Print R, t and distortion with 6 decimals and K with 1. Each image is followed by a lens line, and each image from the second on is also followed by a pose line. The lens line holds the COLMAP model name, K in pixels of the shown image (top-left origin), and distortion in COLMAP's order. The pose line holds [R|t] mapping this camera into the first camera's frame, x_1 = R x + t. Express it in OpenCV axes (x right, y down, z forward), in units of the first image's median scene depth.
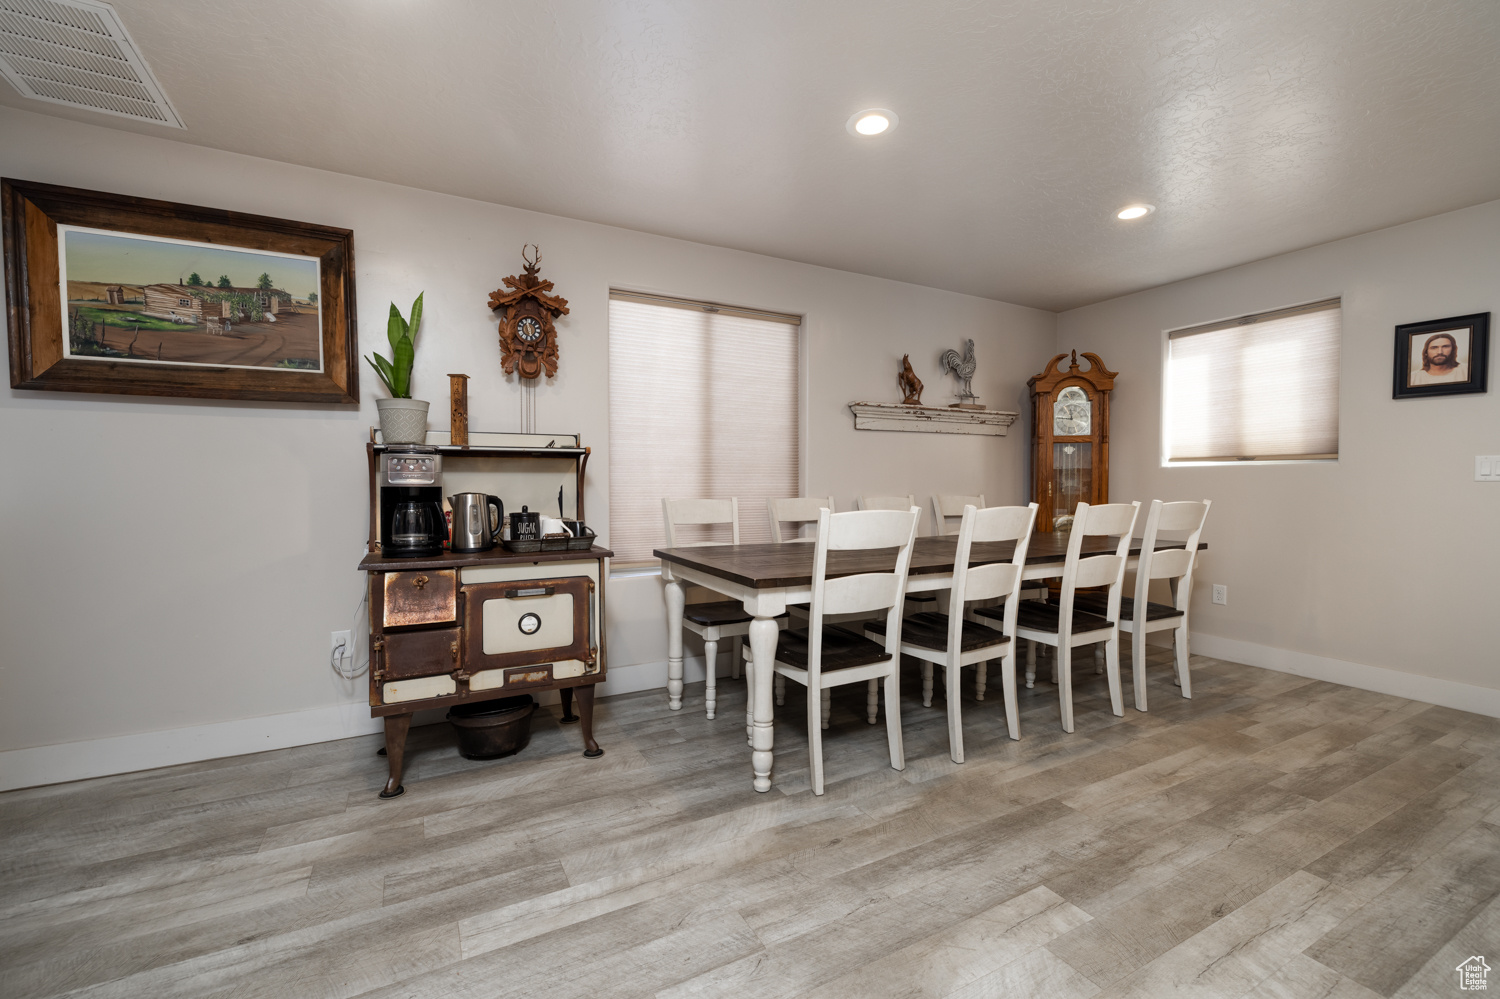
lens RADIAL K [[635.2, 0, 743.2], [0, 635.2, 497.2], [0, 0, 1]] dist [-0.001270, -0.000150]
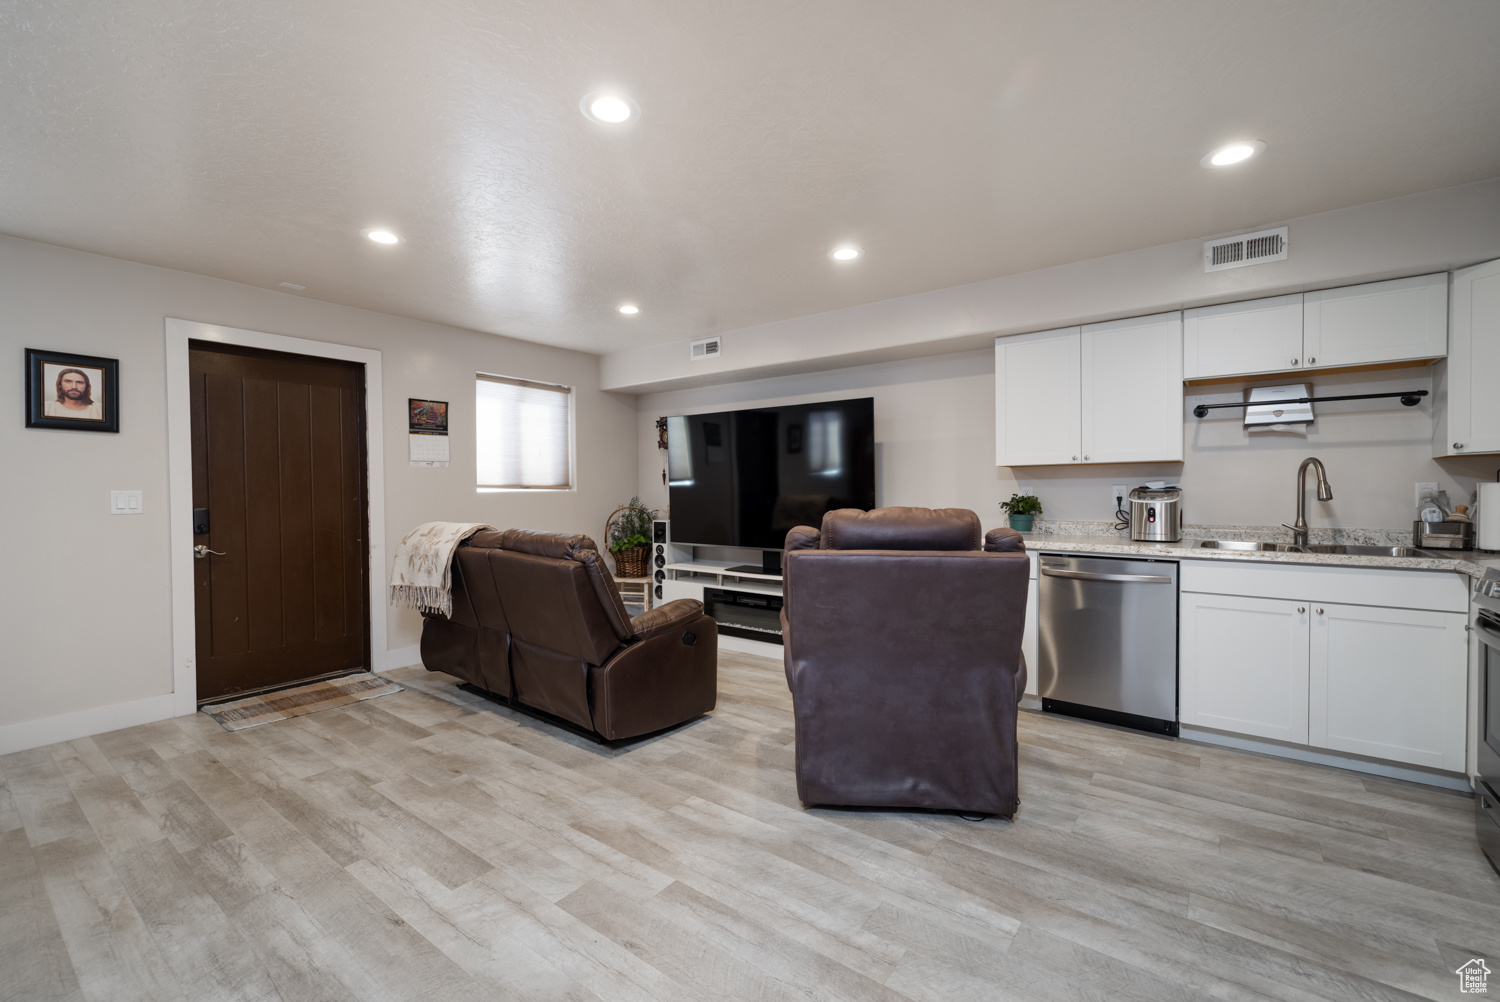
lens RADIAL K [[635.2, 0, 743.2], [0, 635.2, 498.7], [0, 0, 1]] dist [-0.001270, -0.000150]
pose [[-0.420598, -0.012036, 0.907167, -0.319638], [0.025446, 0.999362, 0.025057, -0.061206], [-0.906890, 0.033623, -0.420023, 0.572146]]
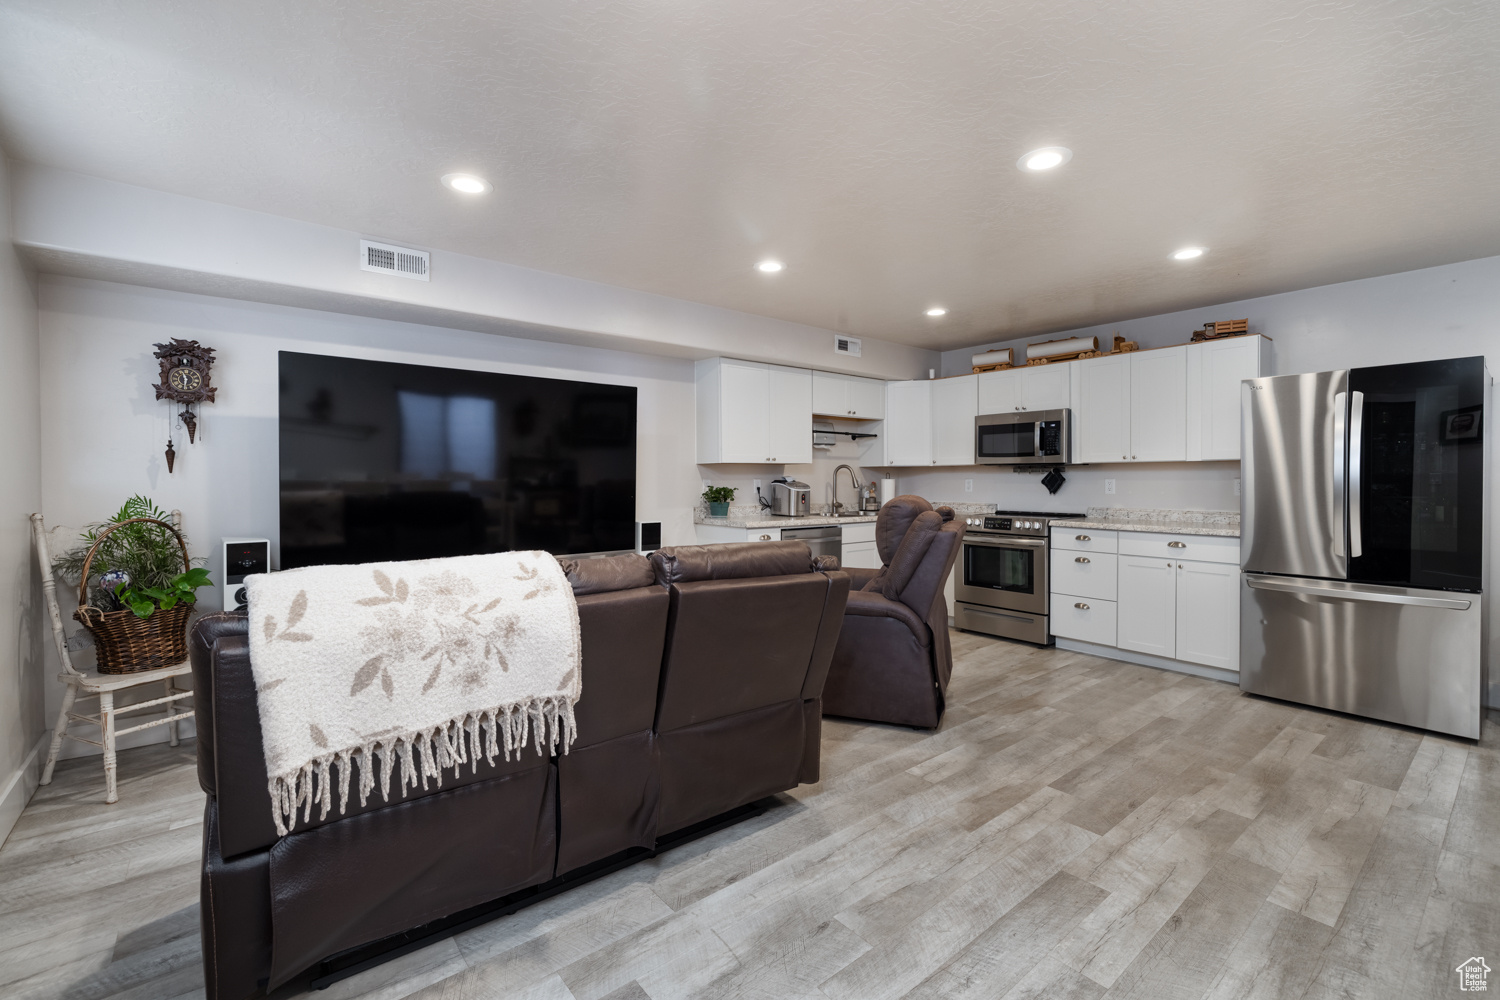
lens RADIAL K [[644.6, 0, 751.7], [0, 644.6, 485.2], [0, 0, 1]] dist [-0.001499, 0.000182]
pose [[-0.981498, 0.002516, -0.191454, 1.075146], [-0.003861, 0.999450, 0.032925, -0.082767], [0.191432, 0.033055, -0.980949, 1.232271]]
